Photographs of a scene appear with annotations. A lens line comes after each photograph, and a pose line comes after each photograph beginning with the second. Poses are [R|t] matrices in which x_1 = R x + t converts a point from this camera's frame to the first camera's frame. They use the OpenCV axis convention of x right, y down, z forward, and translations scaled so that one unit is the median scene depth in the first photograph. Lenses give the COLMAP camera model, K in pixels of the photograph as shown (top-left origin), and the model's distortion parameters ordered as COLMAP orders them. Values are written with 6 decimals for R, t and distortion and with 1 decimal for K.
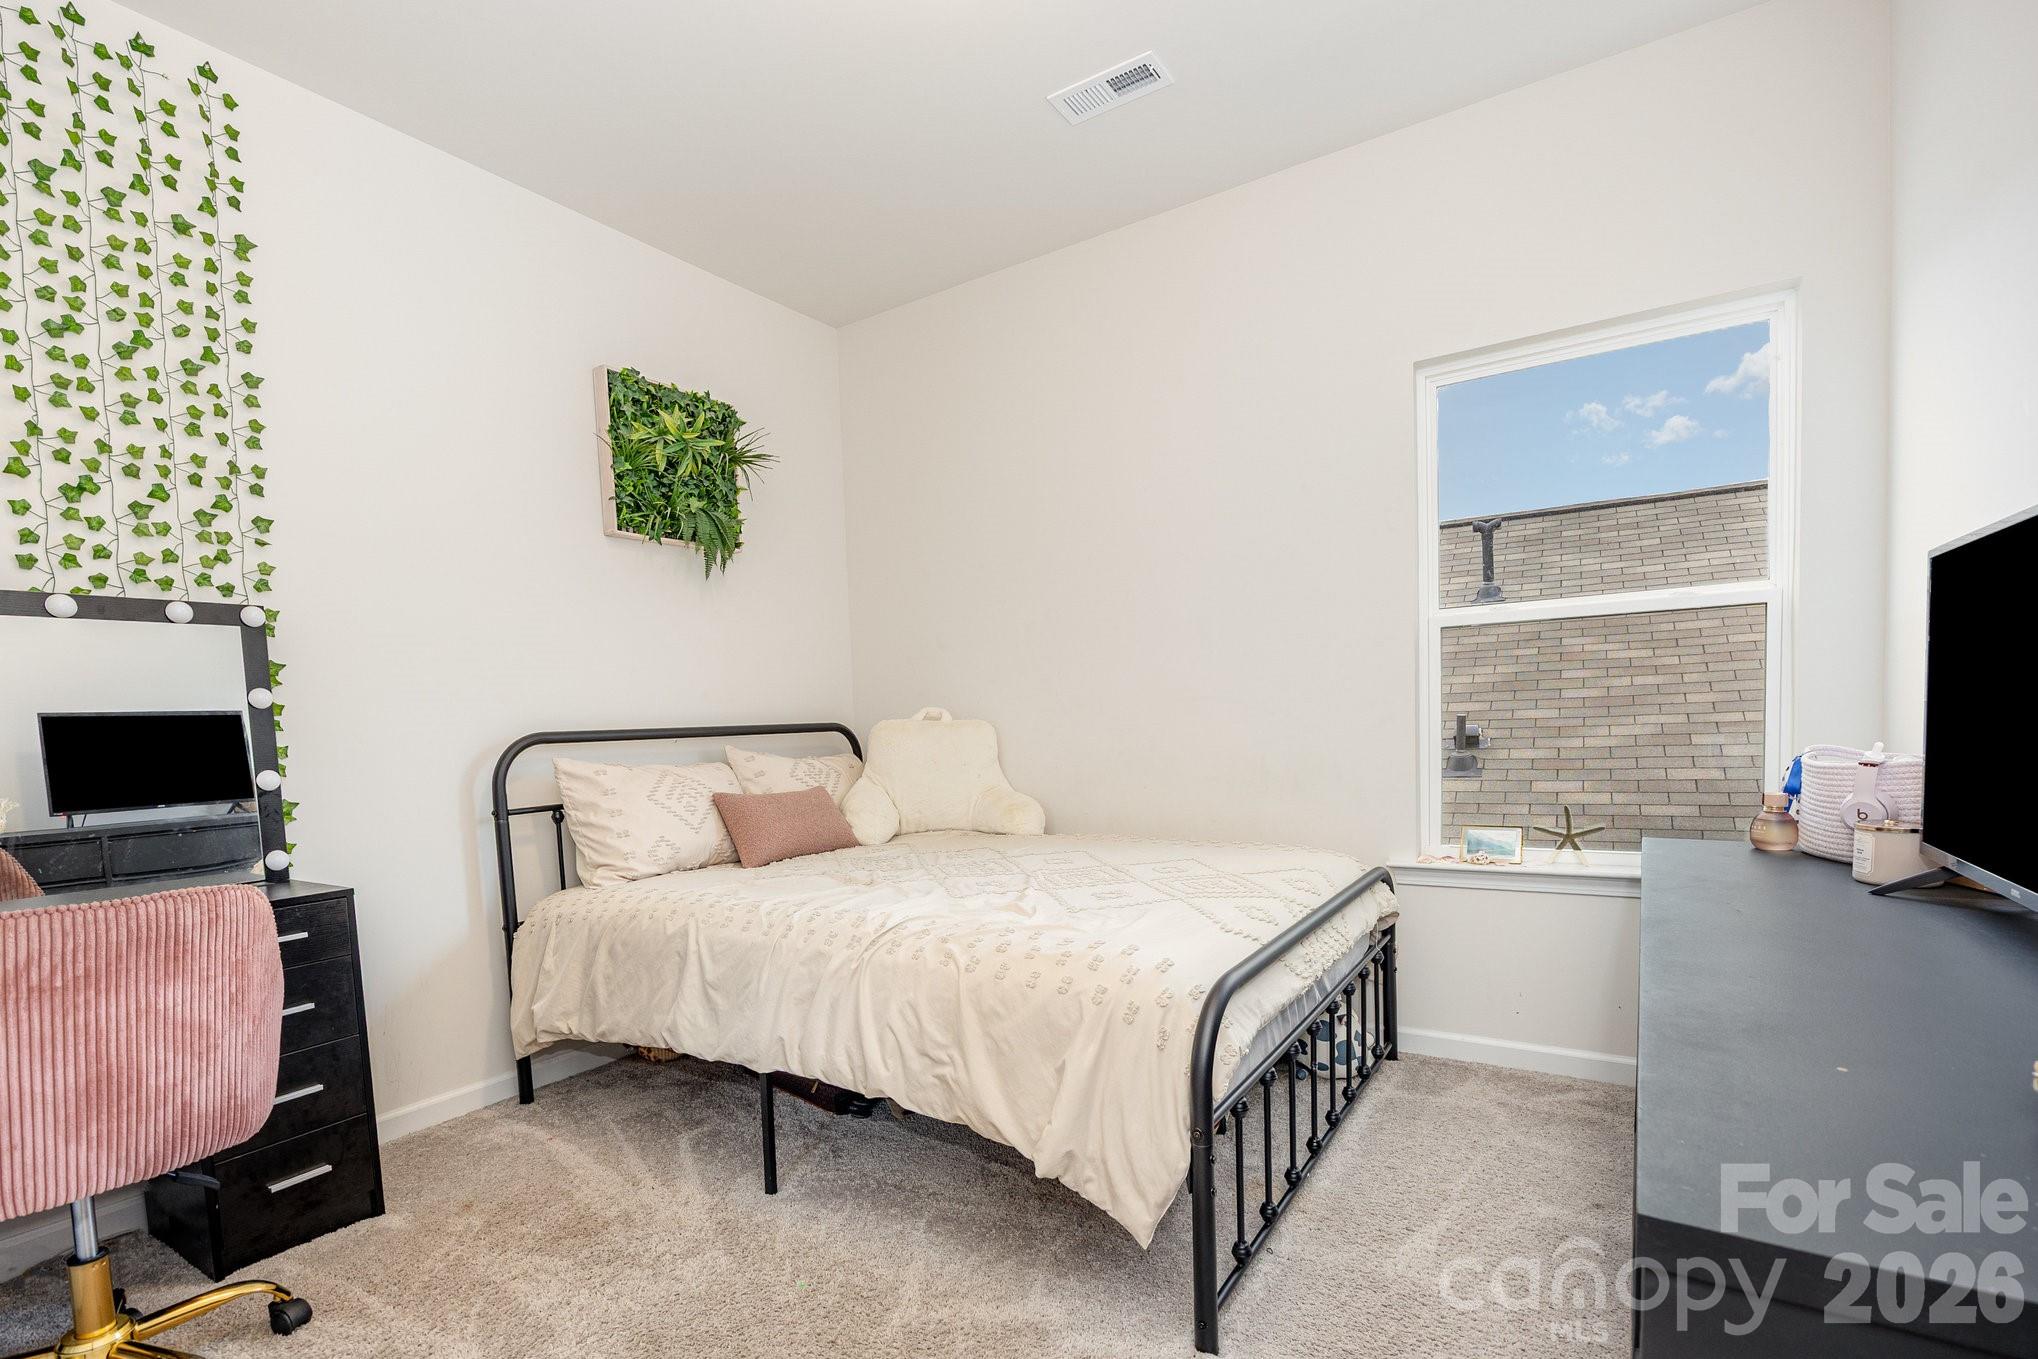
lens RADIAL K [[962.5, 0, 1019.0], [0, 962.5, 679.5], [0, 0, 1]] dist [0.000161, 0.000017]
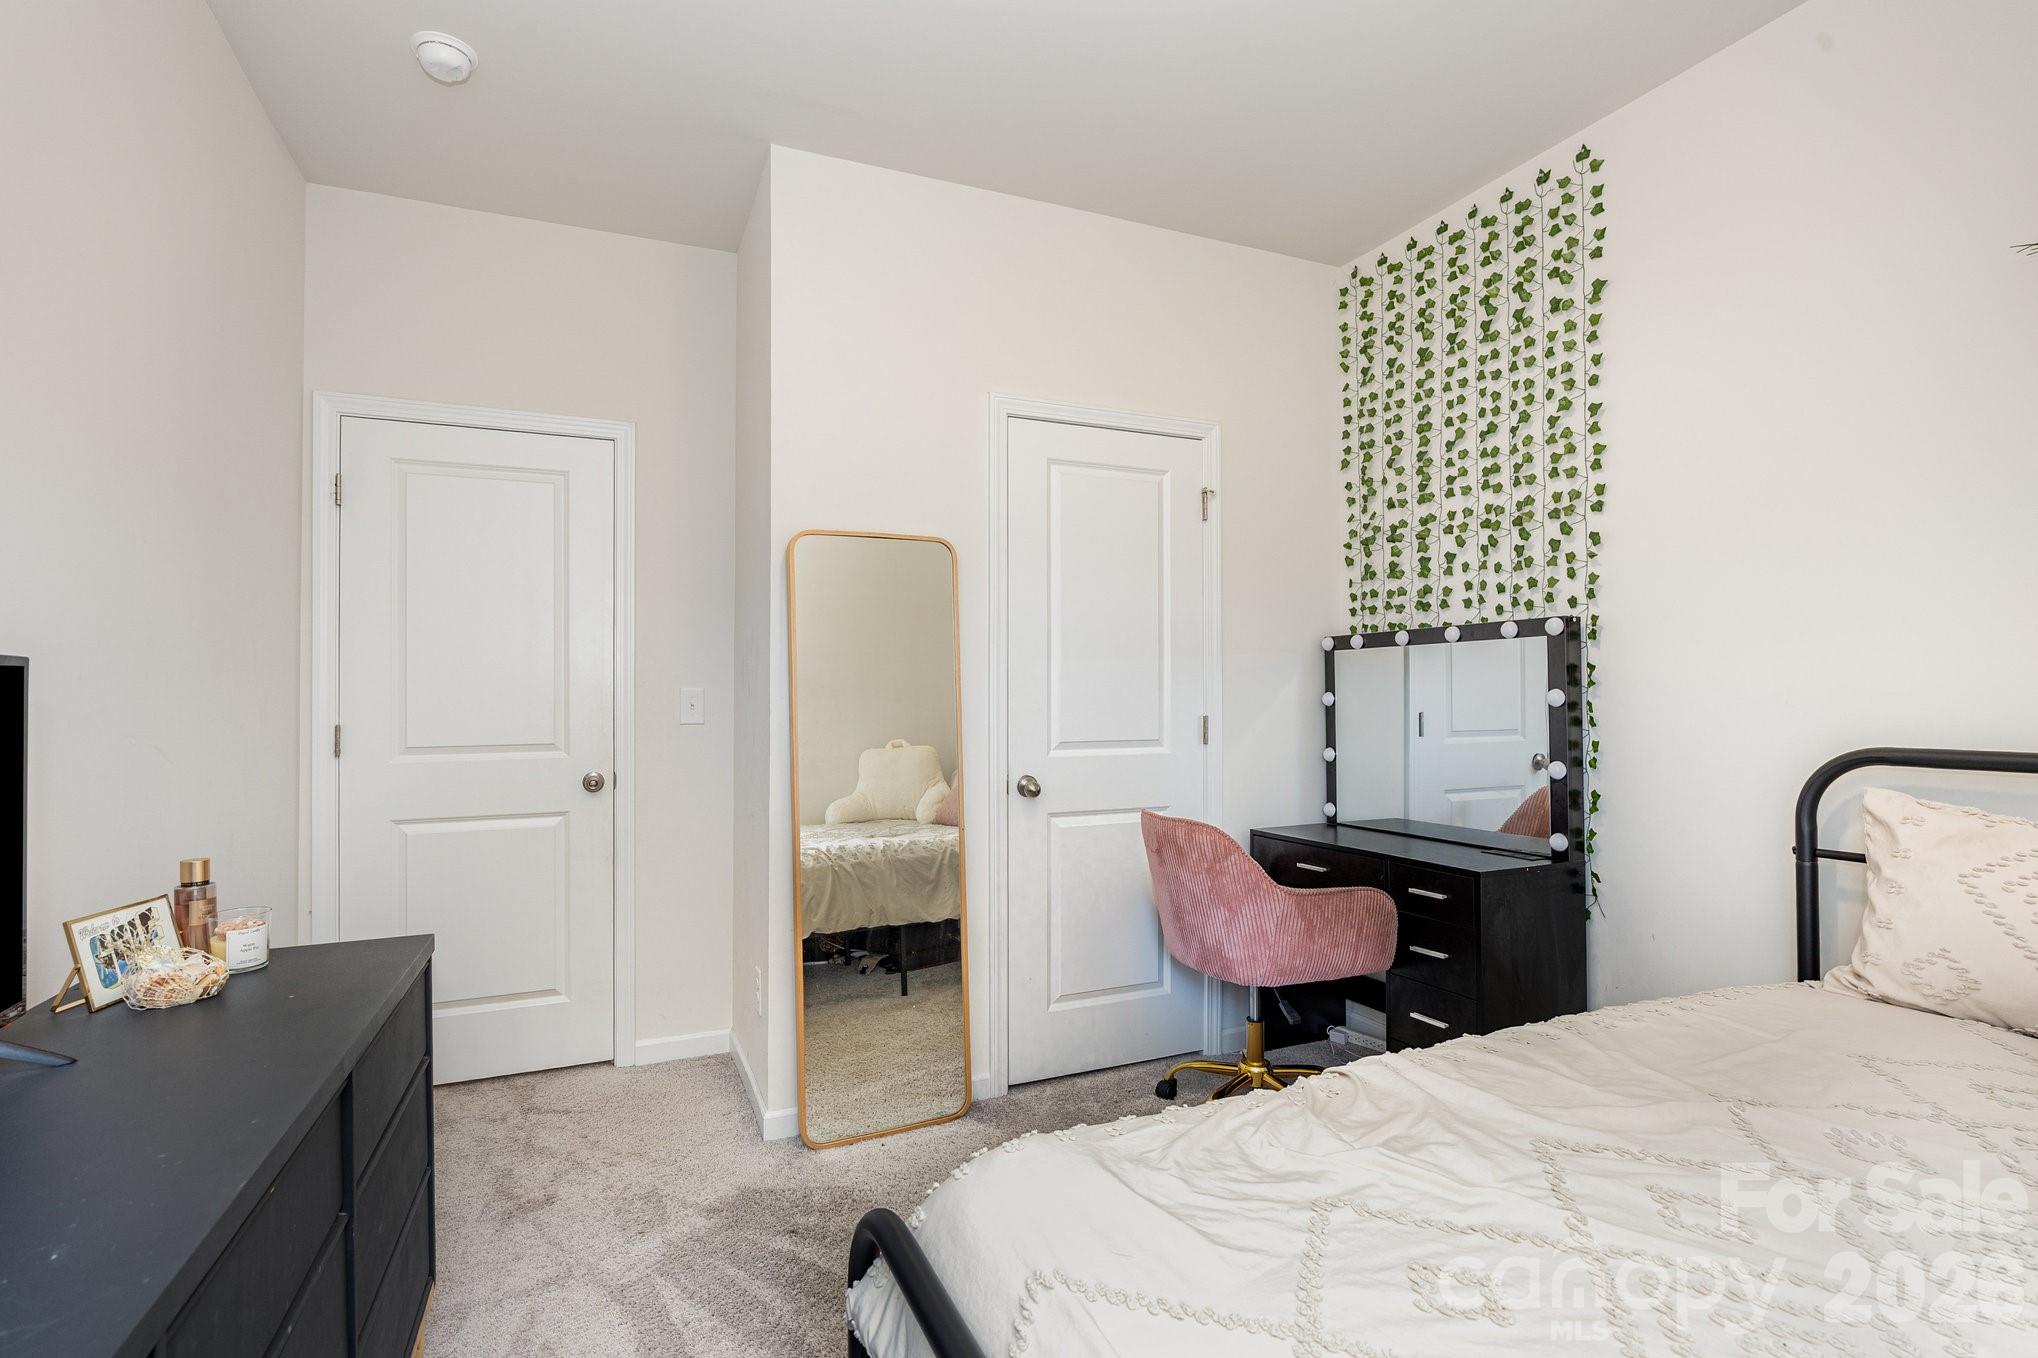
lens RADIAL K [[978.1, 0, 1018.3], [0, 978.1, 696.4], [0, 0, 1]] dist [-0.002507, -0.000461]
pose [[-0.542268, -0.005623, -0.840187, 0.526788], [0.015781, 0.999733, -0.016876, 0.027353], [0.840058, -0.022410, -0.542034, 1.112160]]
